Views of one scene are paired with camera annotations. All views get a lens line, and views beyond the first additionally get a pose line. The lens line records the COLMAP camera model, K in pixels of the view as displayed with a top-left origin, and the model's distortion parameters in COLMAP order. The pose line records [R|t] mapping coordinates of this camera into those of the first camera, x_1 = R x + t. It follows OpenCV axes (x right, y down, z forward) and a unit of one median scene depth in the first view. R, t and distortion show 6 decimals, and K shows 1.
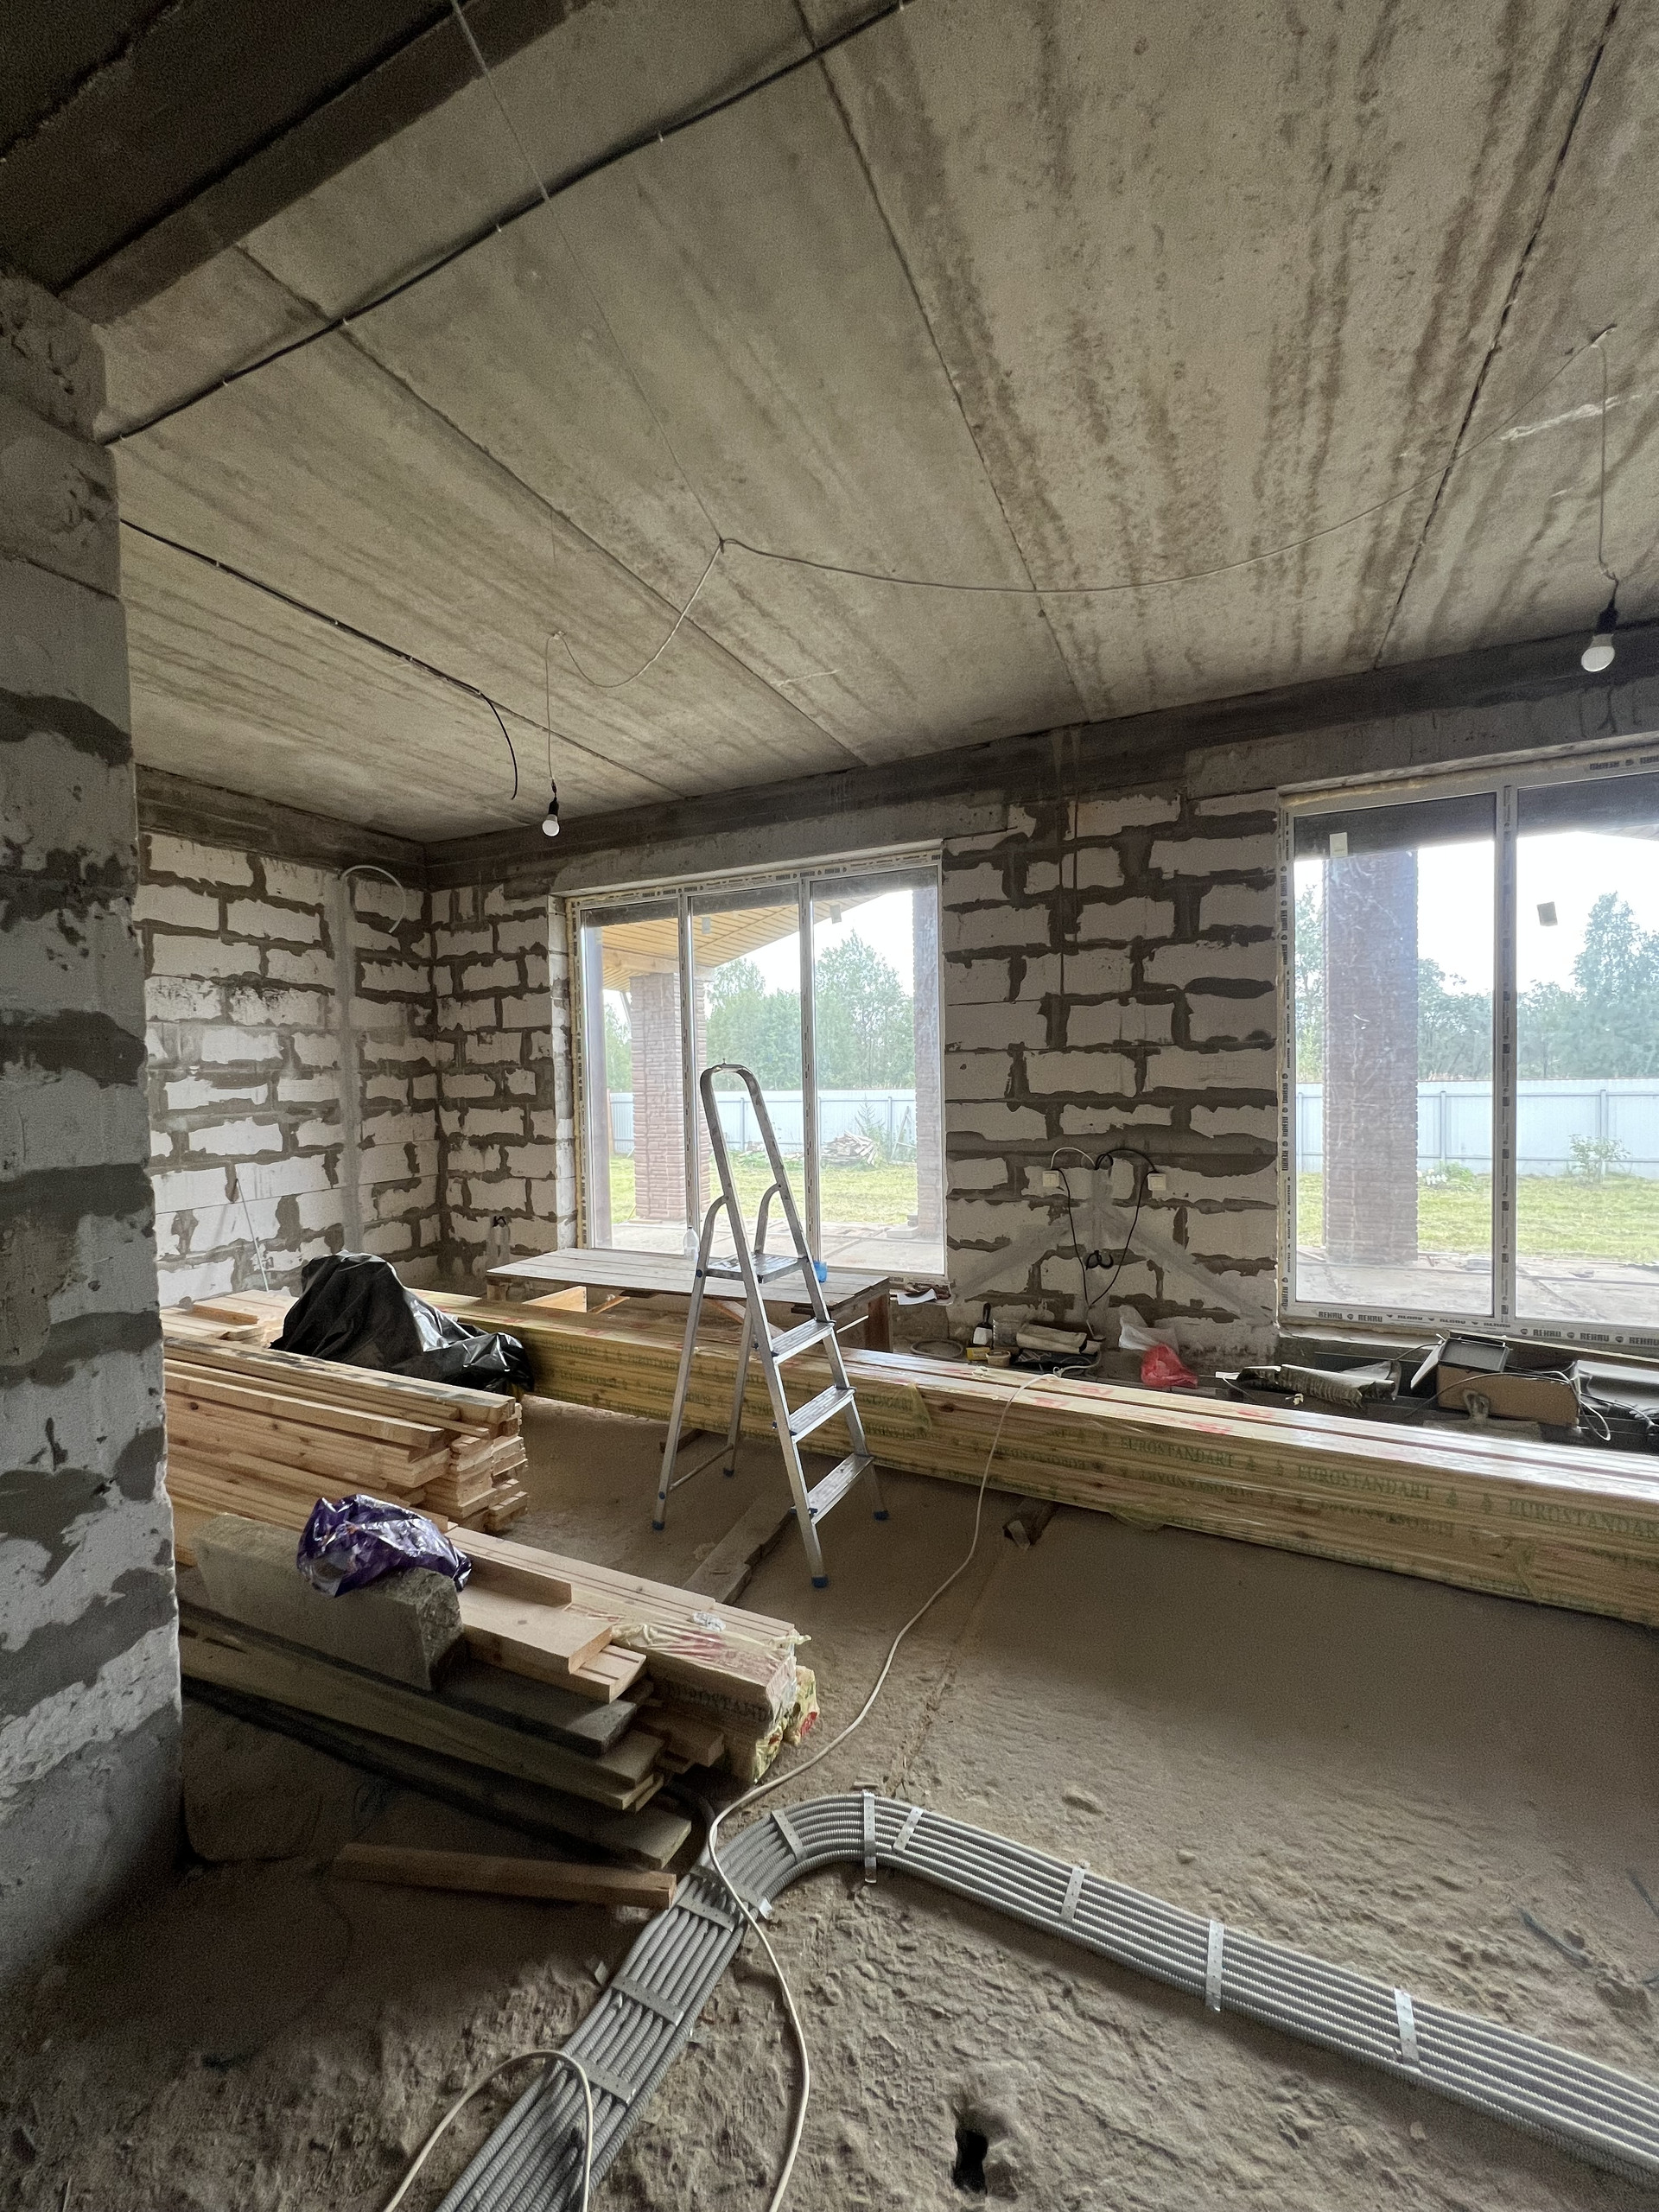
lens RADIAL K [[884.9, 0, 827.9], [0, 884.9, 1107.3], [0, 0, 1]] dist [0.001012, 0.000561]
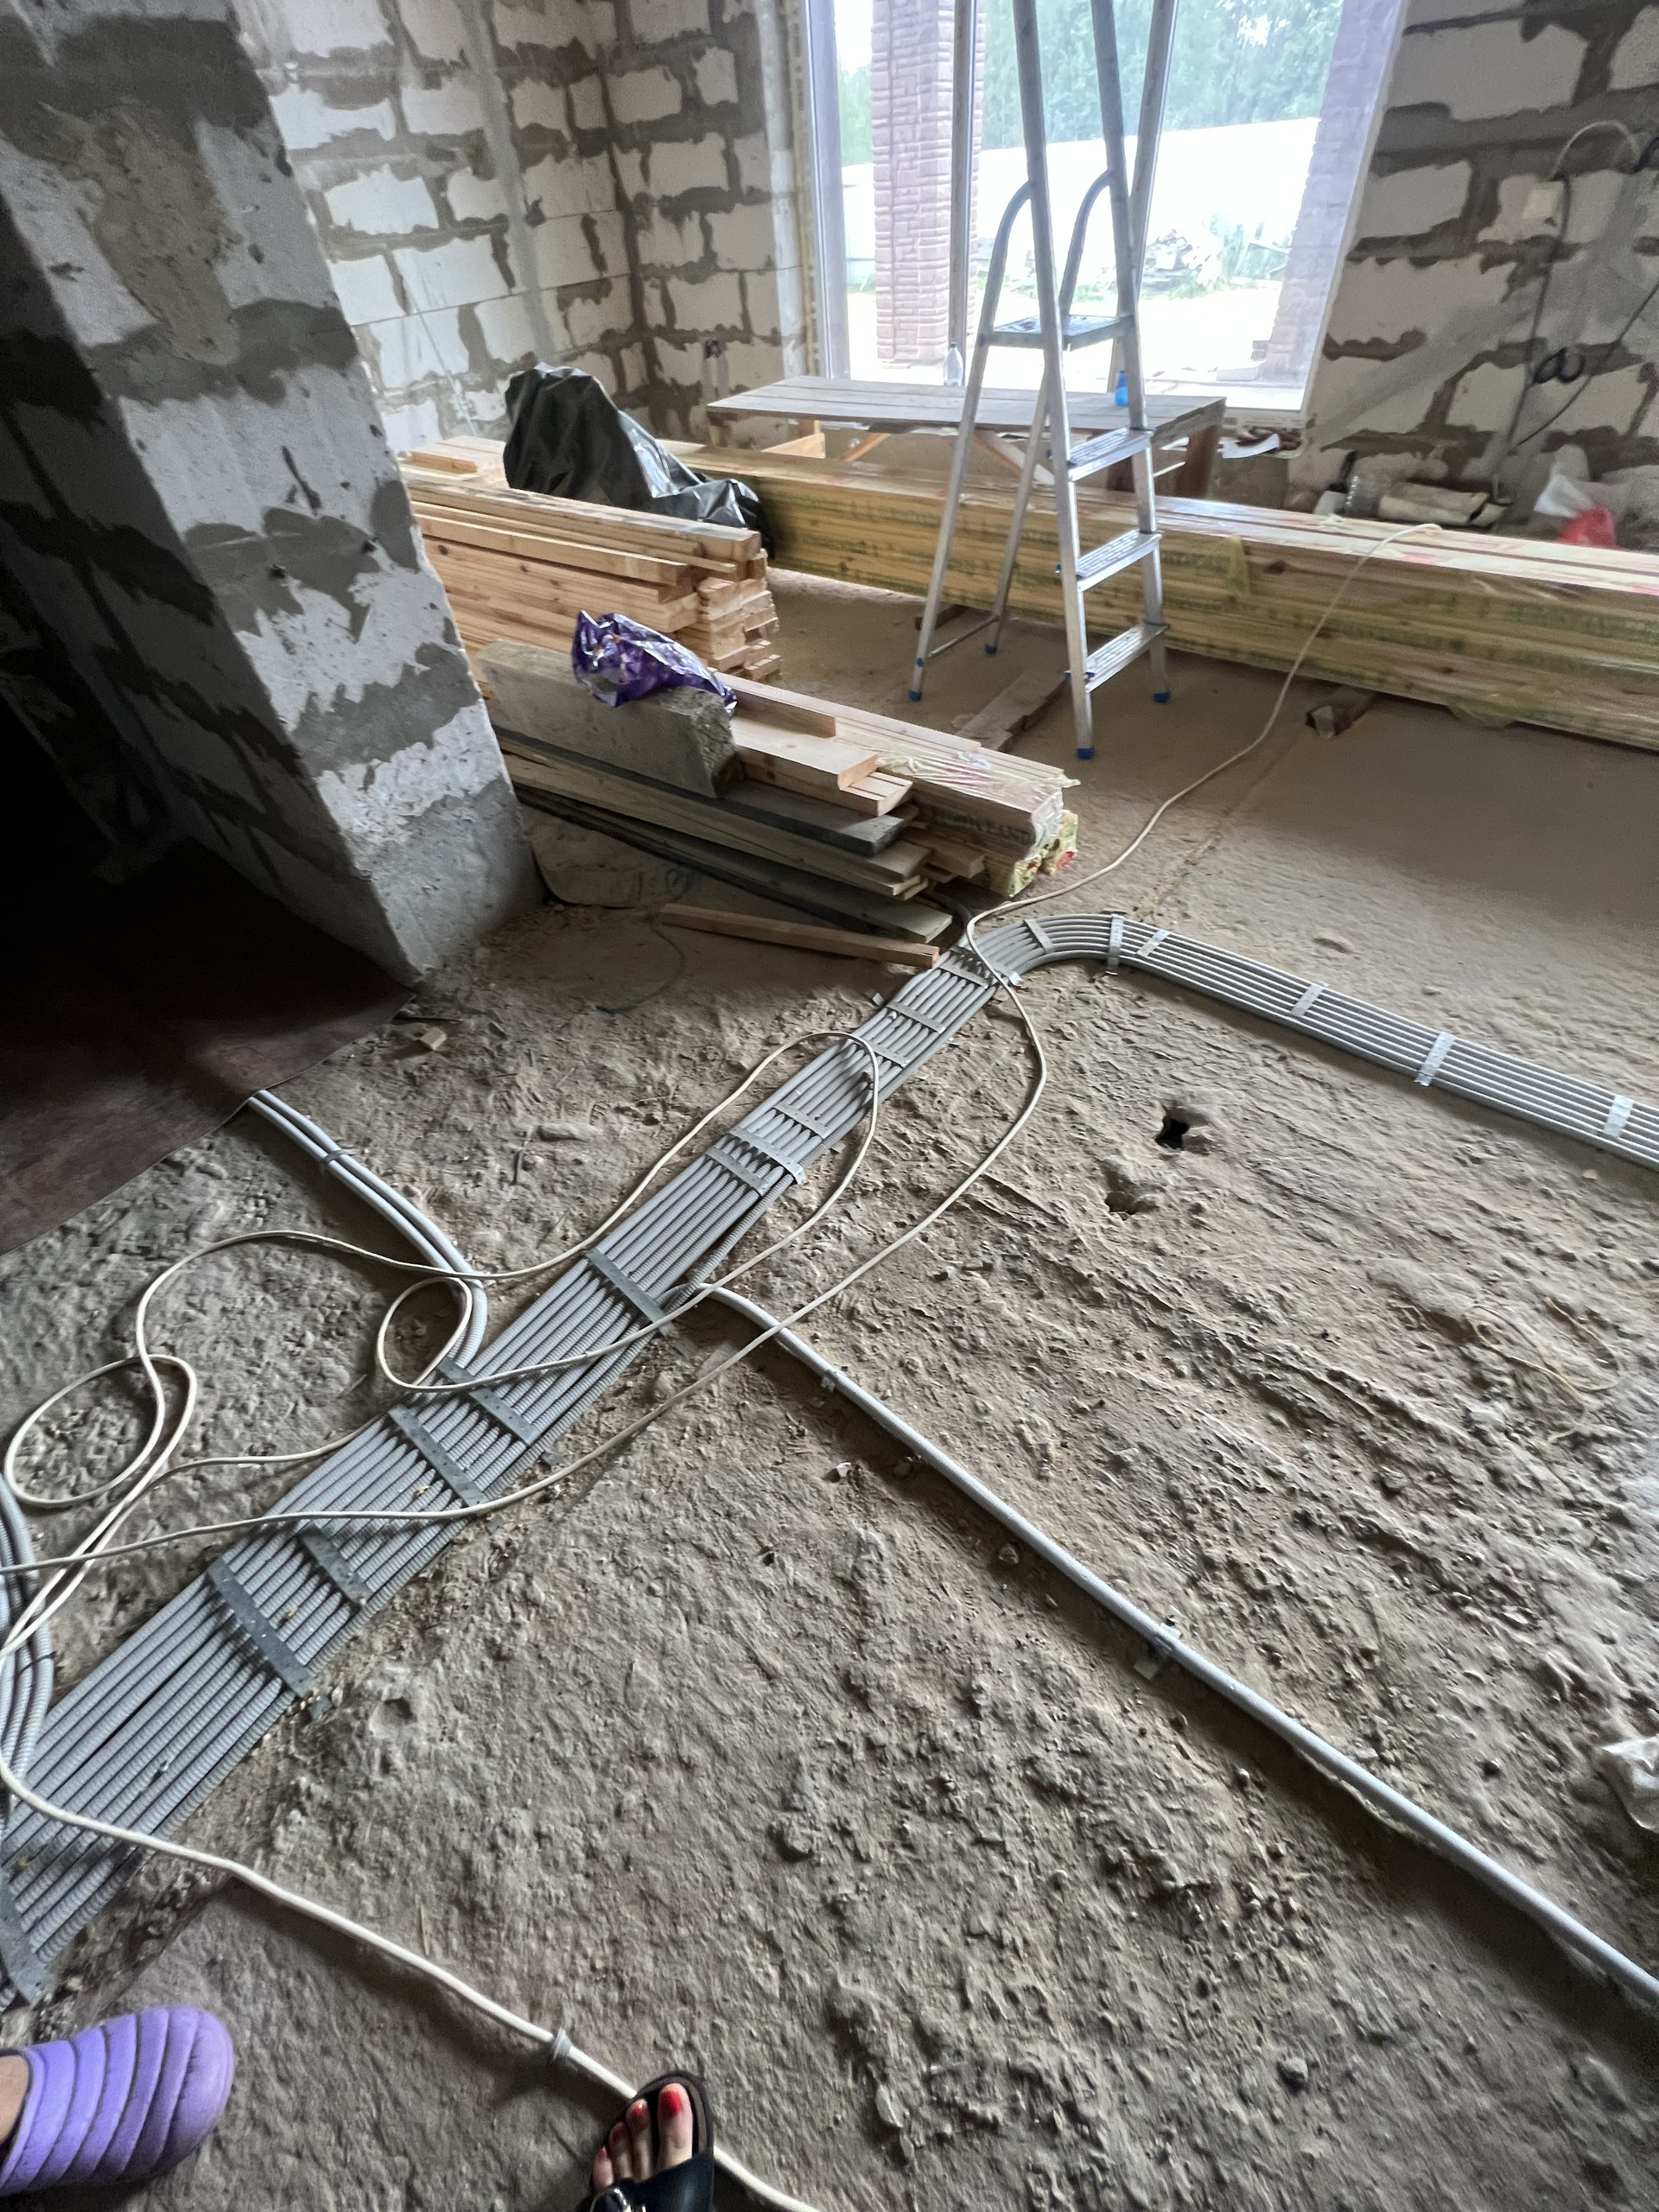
lens RADIAL K [[884.9, 0, 827.9], [0, 884.9, 1107.3], [0, 0, 1]] dist [0.001012, 0.000561]
pose [[0.969381, 0.141860, -0.200442, -0.039038], [0.041835, 0.708917, 0.704050, 0.150546], [0.241974, -0.690878, 0.681276, 0.030522]]
